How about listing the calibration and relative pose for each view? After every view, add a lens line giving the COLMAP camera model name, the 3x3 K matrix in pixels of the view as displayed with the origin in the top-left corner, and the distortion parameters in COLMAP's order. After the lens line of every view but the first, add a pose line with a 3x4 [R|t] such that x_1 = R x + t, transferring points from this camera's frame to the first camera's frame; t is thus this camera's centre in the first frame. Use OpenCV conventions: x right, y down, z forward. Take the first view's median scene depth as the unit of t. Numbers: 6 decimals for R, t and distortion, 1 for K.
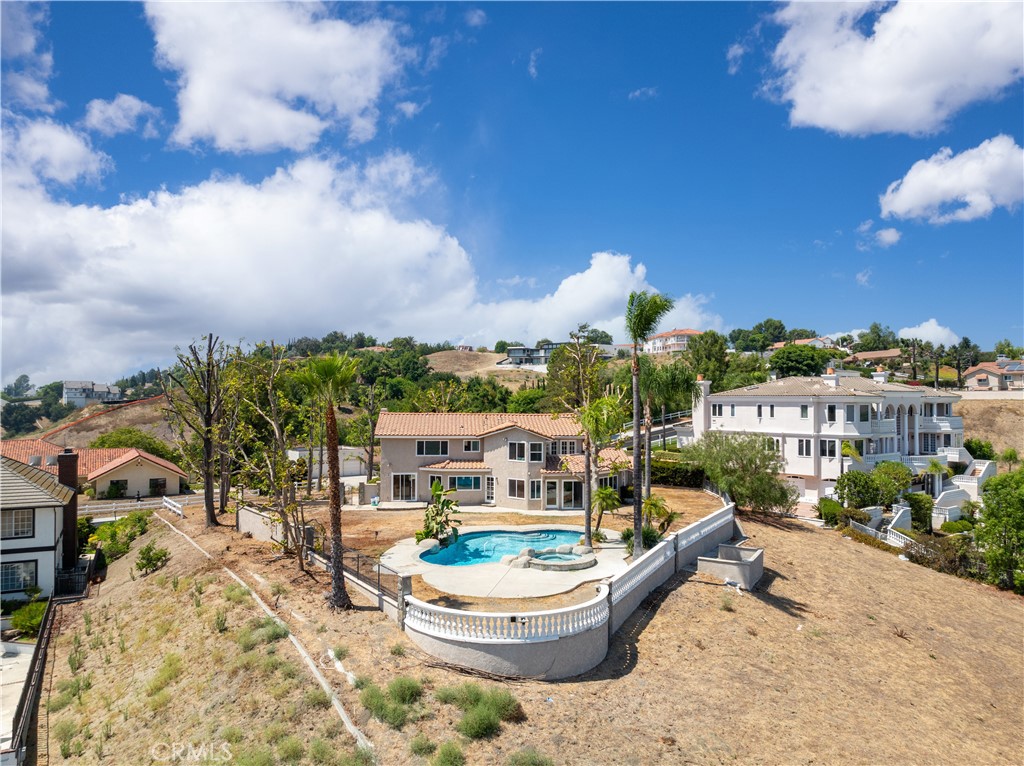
lens RADIAL K [[716.2, 0, 514.4], [0, 716.2, 382.2], [0, 0, 1]] dist [-0.038729, 0.005217]
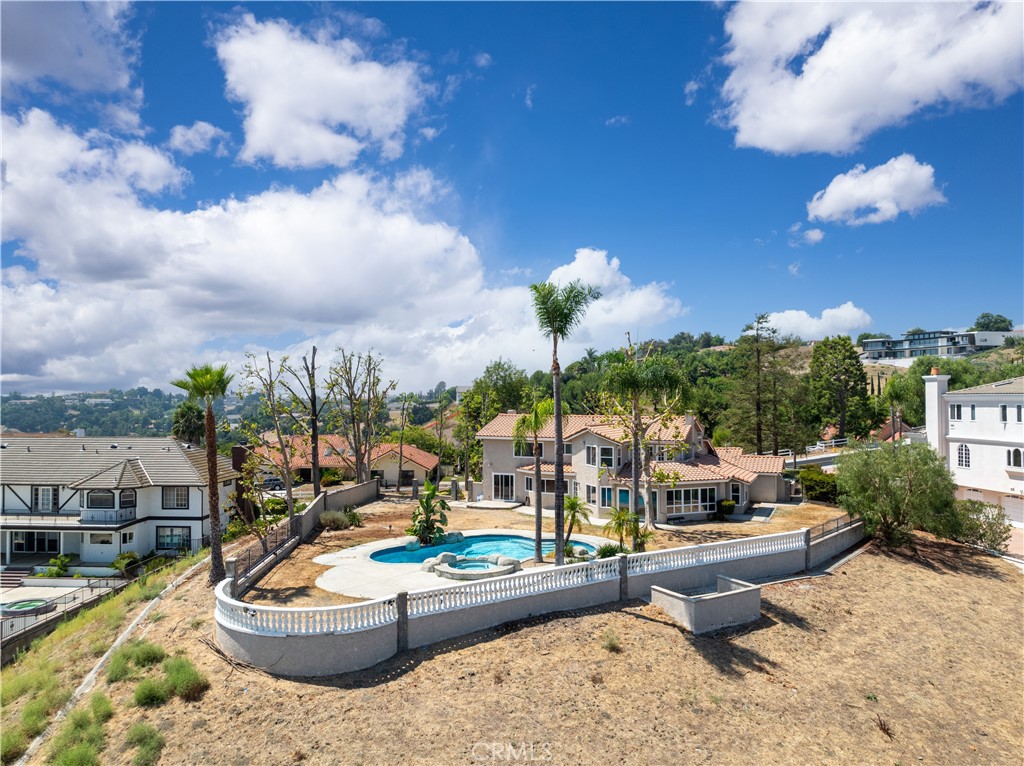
lens RADIAL K [[716.2, 0, 514.4], [0, 716.2, 382.2], [0, 0, 1]] dist [-0.038729, 0.005217]
pose [[0.861339, -0.019057, -0.507674, 0.399359], [0.018734, 0.999808, -0.005746, 0.002474], [0.507686, -0.004561, 0.861530, 0.131059]]
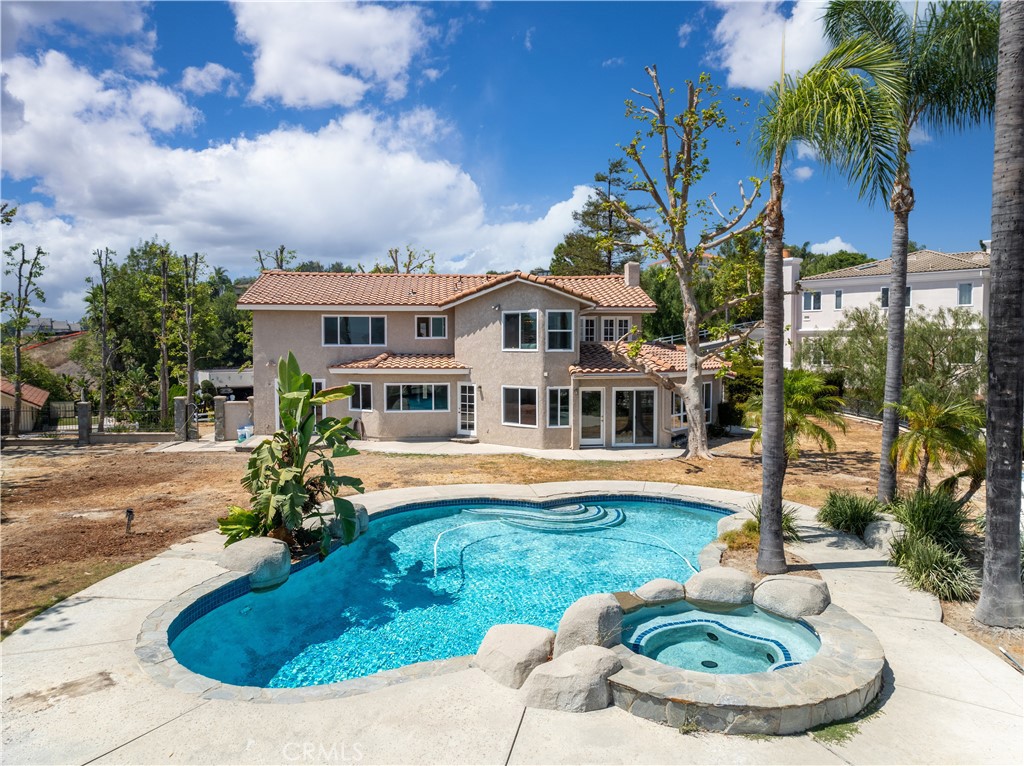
lens RADIAL K [[716.2, 0, 514.4], [0, 716.2, 382.2], [0, 0, 1]] dist [-0.038729, 0.005217]
pose [[0.999909, -0.005553, 0.012305, -0.006645], [0.004556, 0.996819, 0.079573, 0.092609], [-0.012707, -0.079509, 0.996753, 0.507678]]
